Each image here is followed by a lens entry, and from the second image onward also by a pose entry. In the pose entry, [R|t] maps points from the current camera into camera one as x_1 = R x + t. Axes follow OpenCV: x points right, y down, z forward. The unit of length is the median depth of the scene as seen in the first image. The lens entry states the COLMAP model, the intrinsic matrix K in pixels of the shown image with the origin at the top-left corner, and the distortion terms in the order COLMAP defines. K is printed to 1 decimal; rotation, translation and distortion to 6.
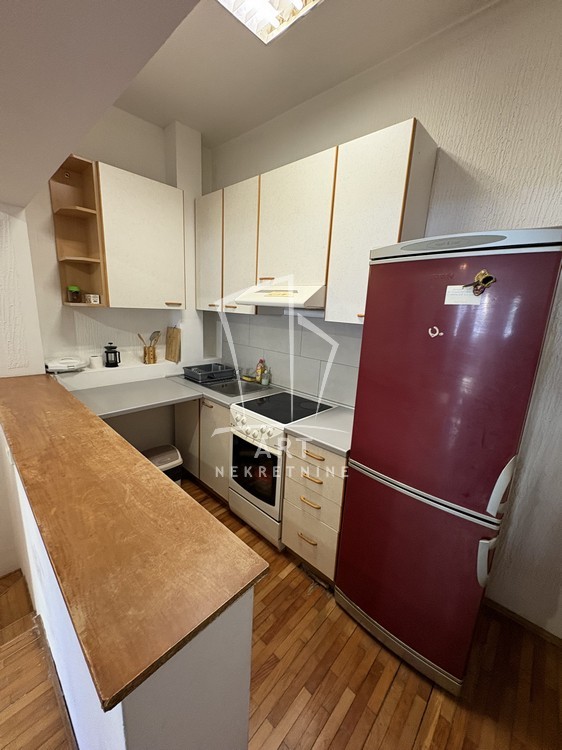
lens RADIAL K [[298.9, 0, 281.0], [0, 298.9, 375.0], [0, 0, 1]] dist [0.000828, 0.000112]
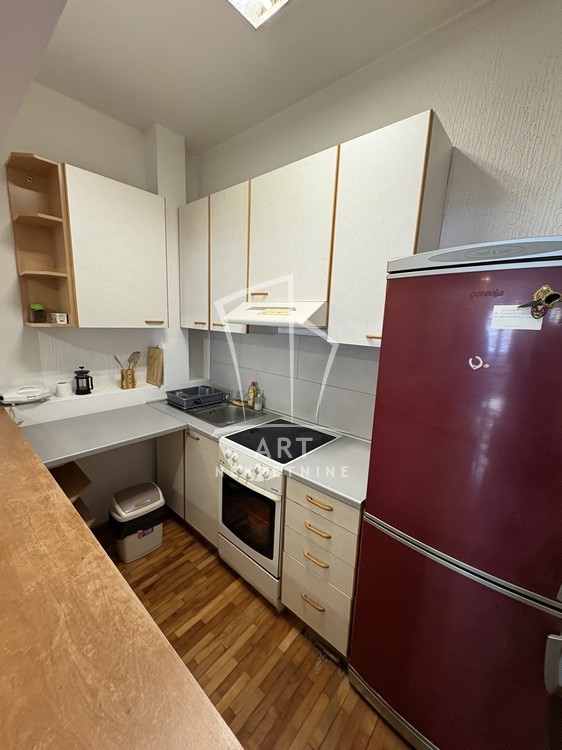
lens RADIAL K [[298.9, 0, 281.0], [0, 298.9, 375.0], [0, 0, 1]] dist [0.000828, 0.000112]
pose [[0.999350, -0.015190, 0.032683, -0.016734], [0.016408, 0.999168, -0.037324, -0.051669], [-0.032089, 0.037836, 0.998769, 0.129822]]
